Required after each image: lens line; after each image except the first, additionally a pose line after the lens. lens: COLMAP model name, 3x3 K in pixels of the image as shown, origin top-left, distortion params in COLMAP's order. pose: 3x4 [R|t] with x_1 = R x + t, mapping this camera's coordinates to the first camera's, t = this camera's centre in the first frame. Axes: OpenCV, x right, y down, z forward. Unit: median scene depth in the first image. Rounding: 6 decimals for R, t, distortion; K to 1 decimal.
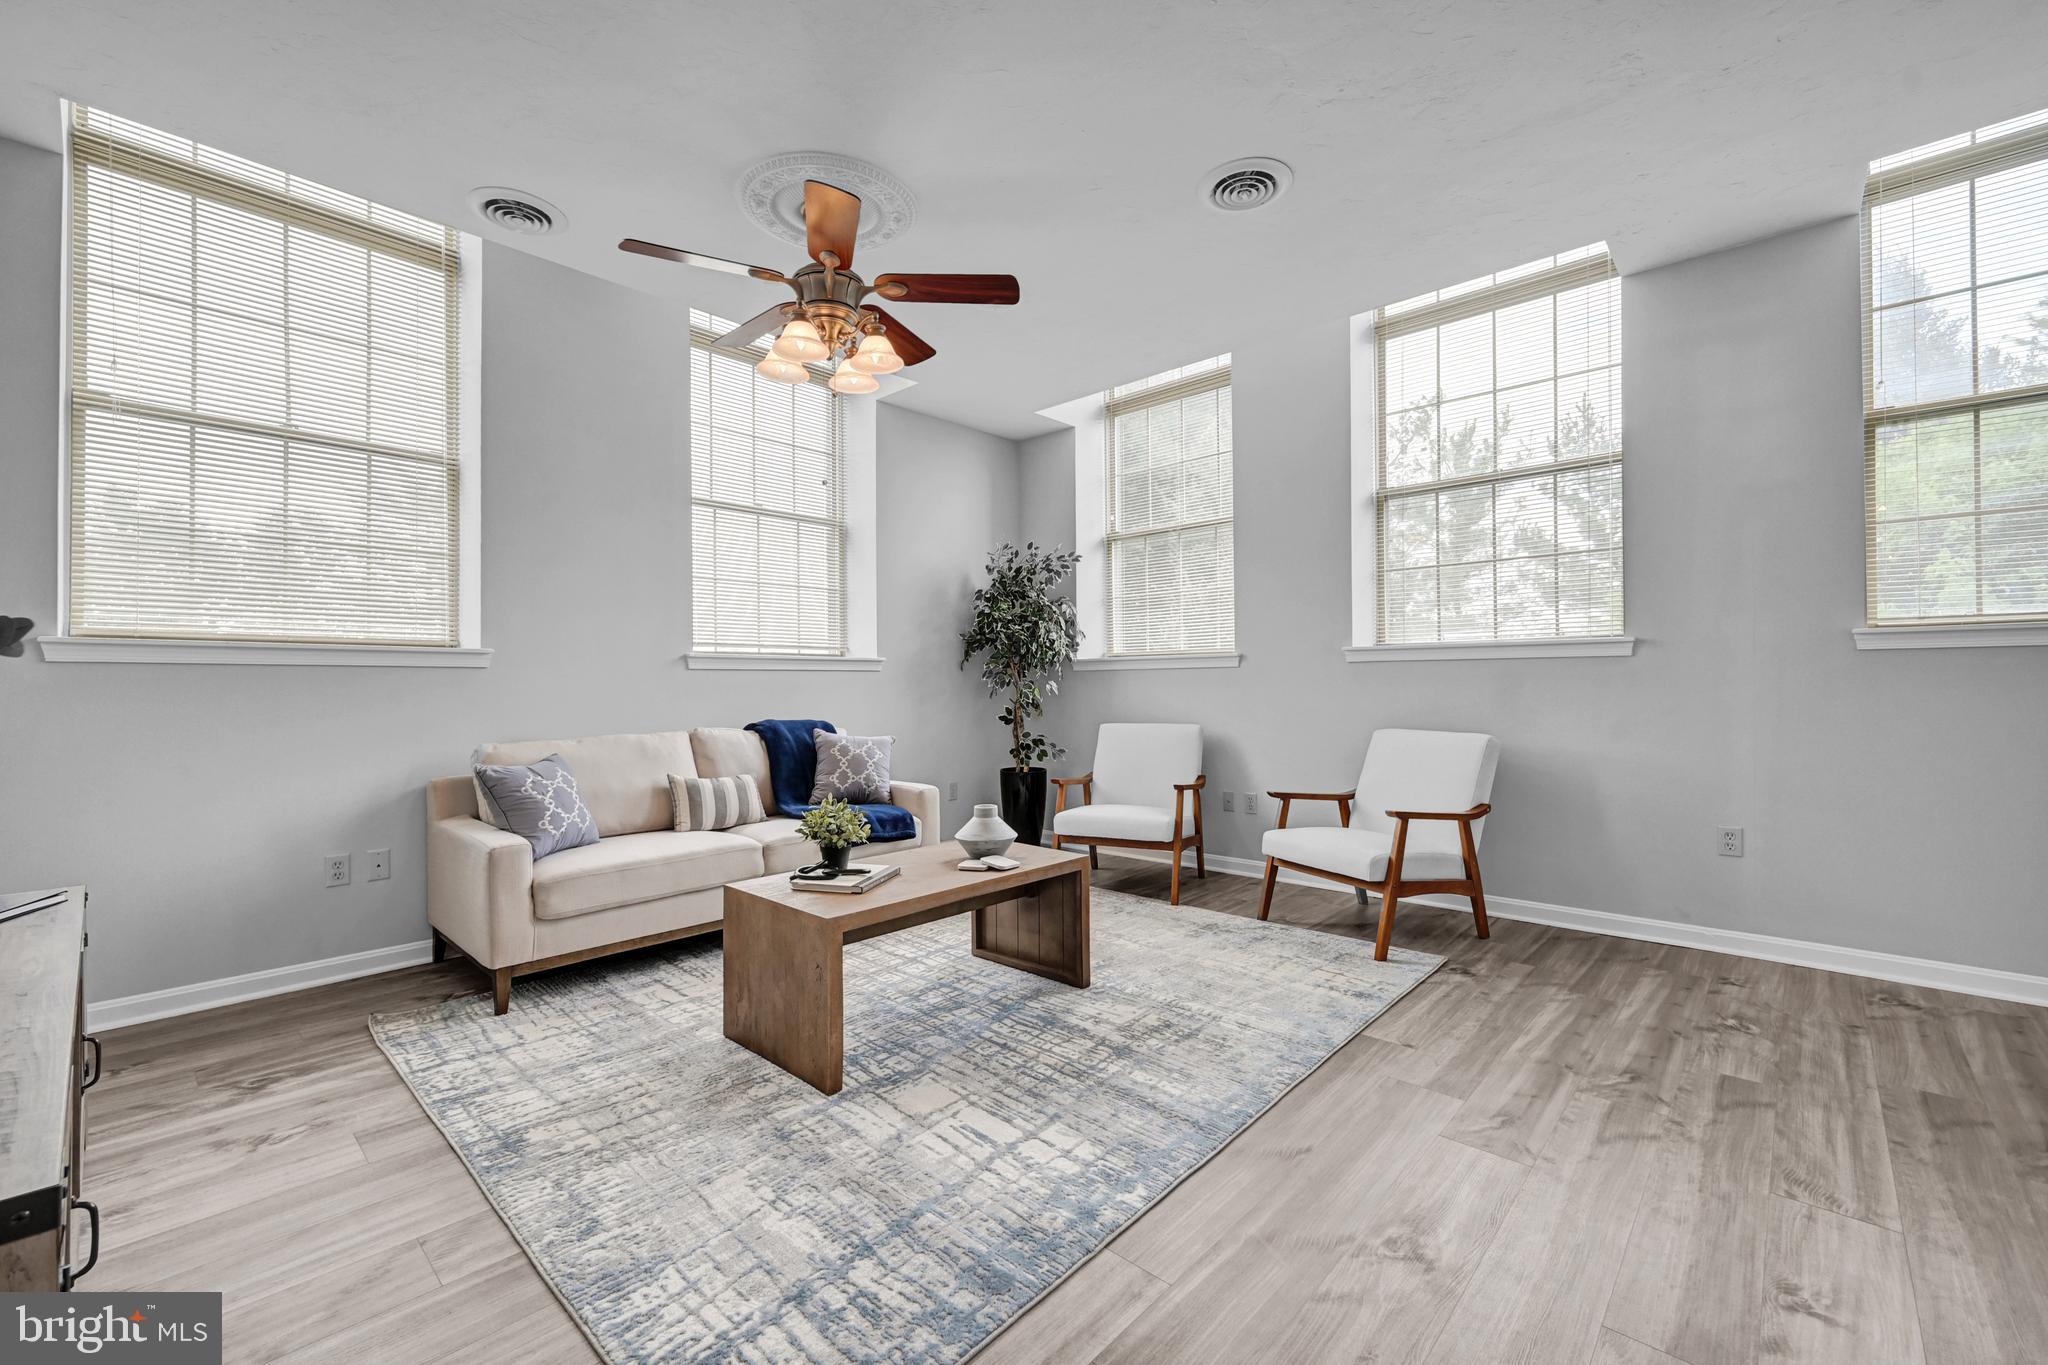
lens RADIAL K [[831.3, 0, 1032.8], [0, 831.3, 677.4], [0, 0, 1]] dist [0.001663, 0.000054]
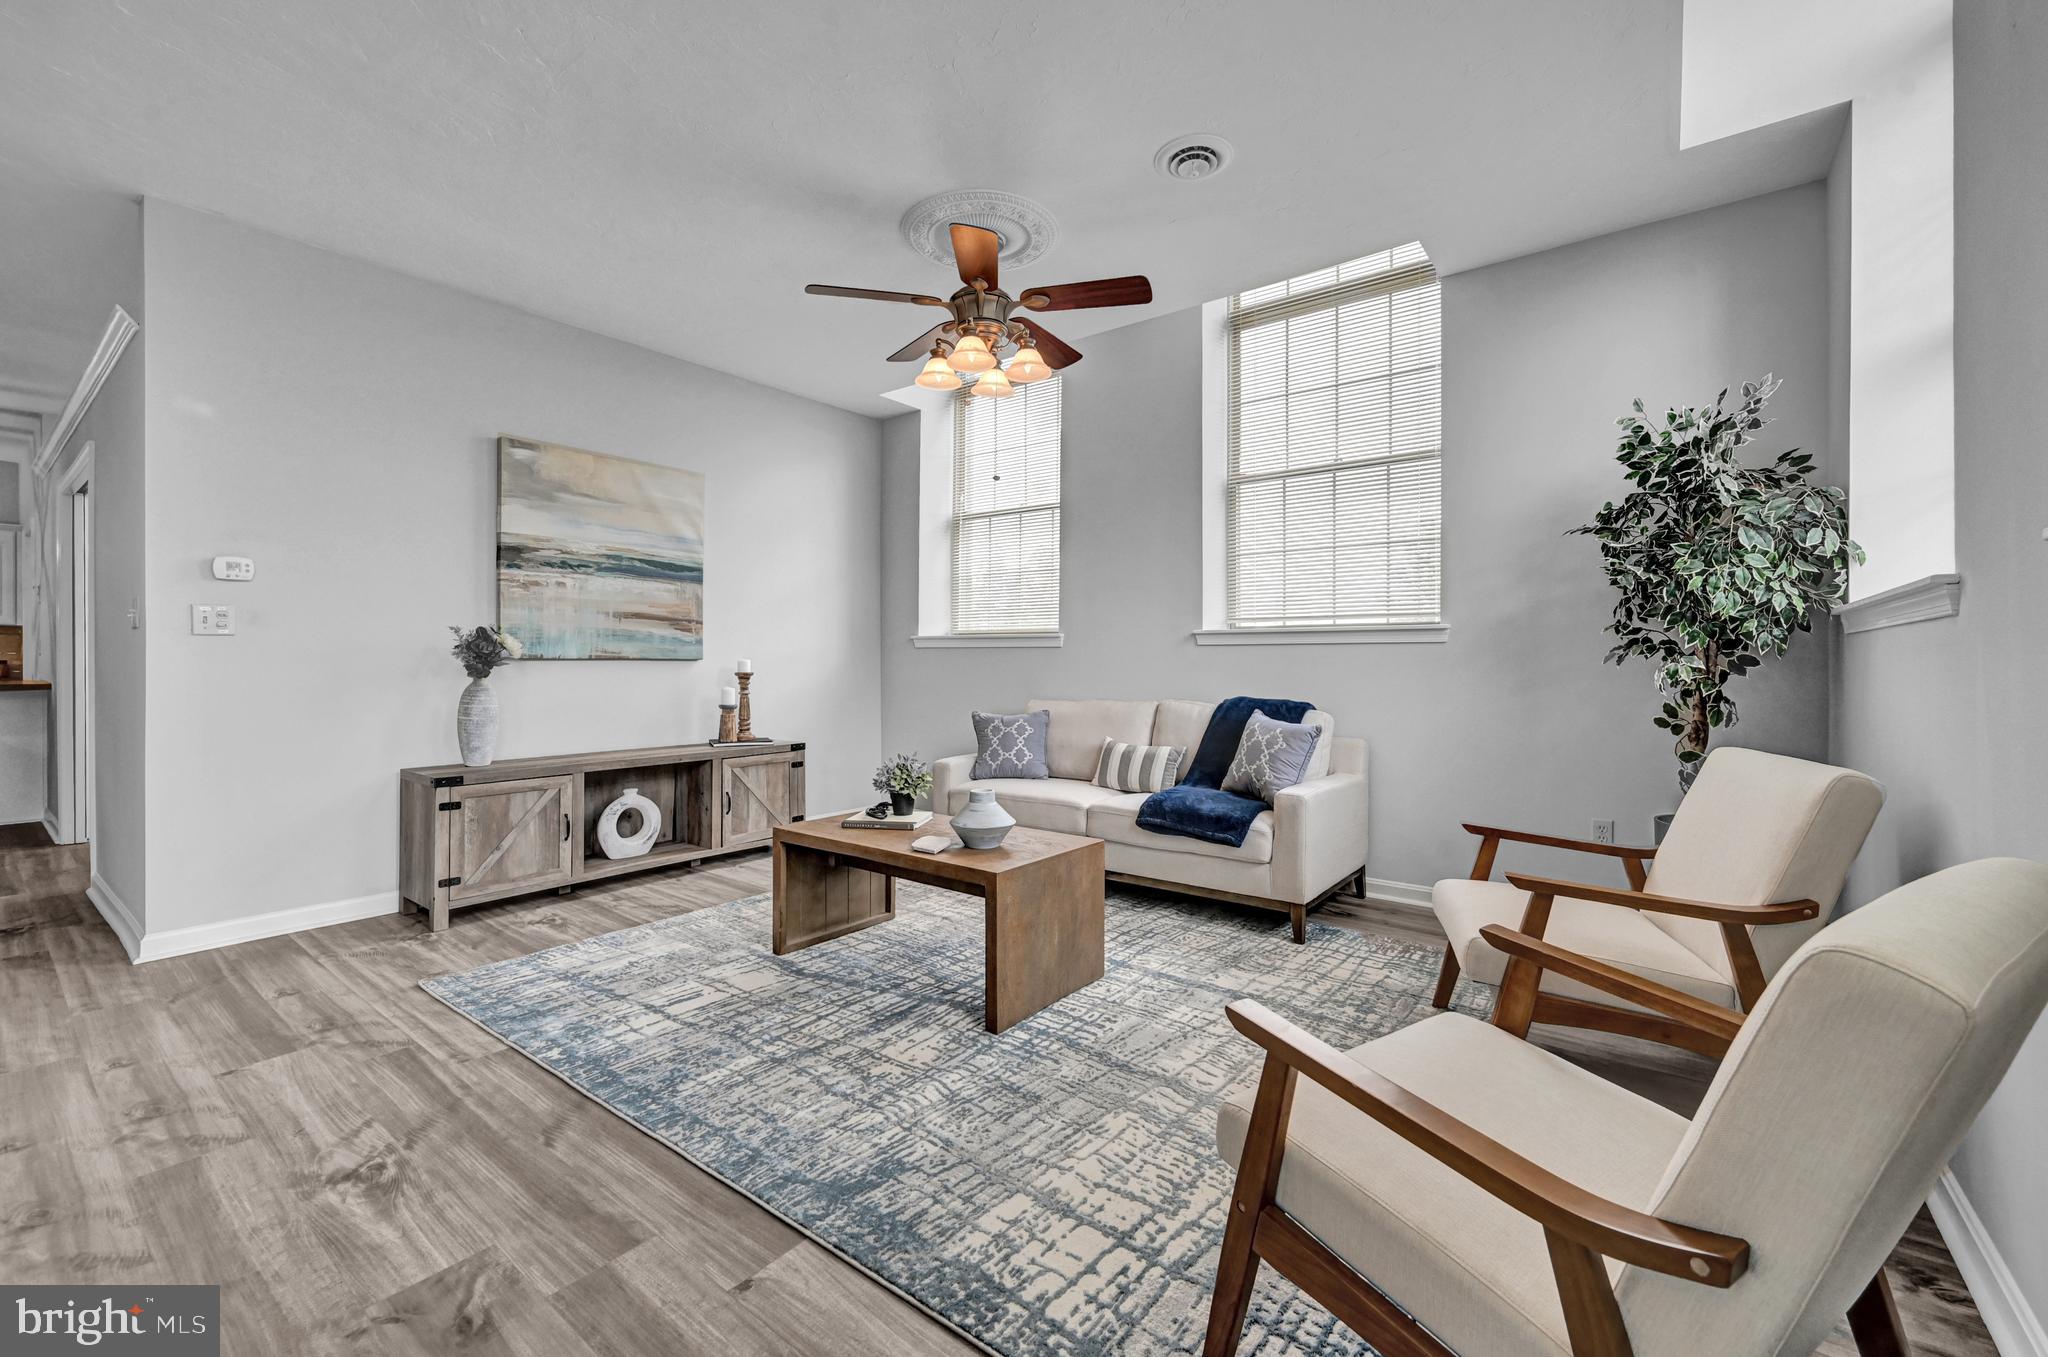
lens RADIAL K [[831.3, 0, 1032.8], [0, 831.3, 673.4], [0, 0, 1]] dist [0.001663, 0.000054]
pose [[0.092642, 0.019770, -0.995503, 1.004059], [0.008716, 0.999748, 0.020666, 0.002434], [0.995661, -0.010591, 0.092446, 1.107996]]
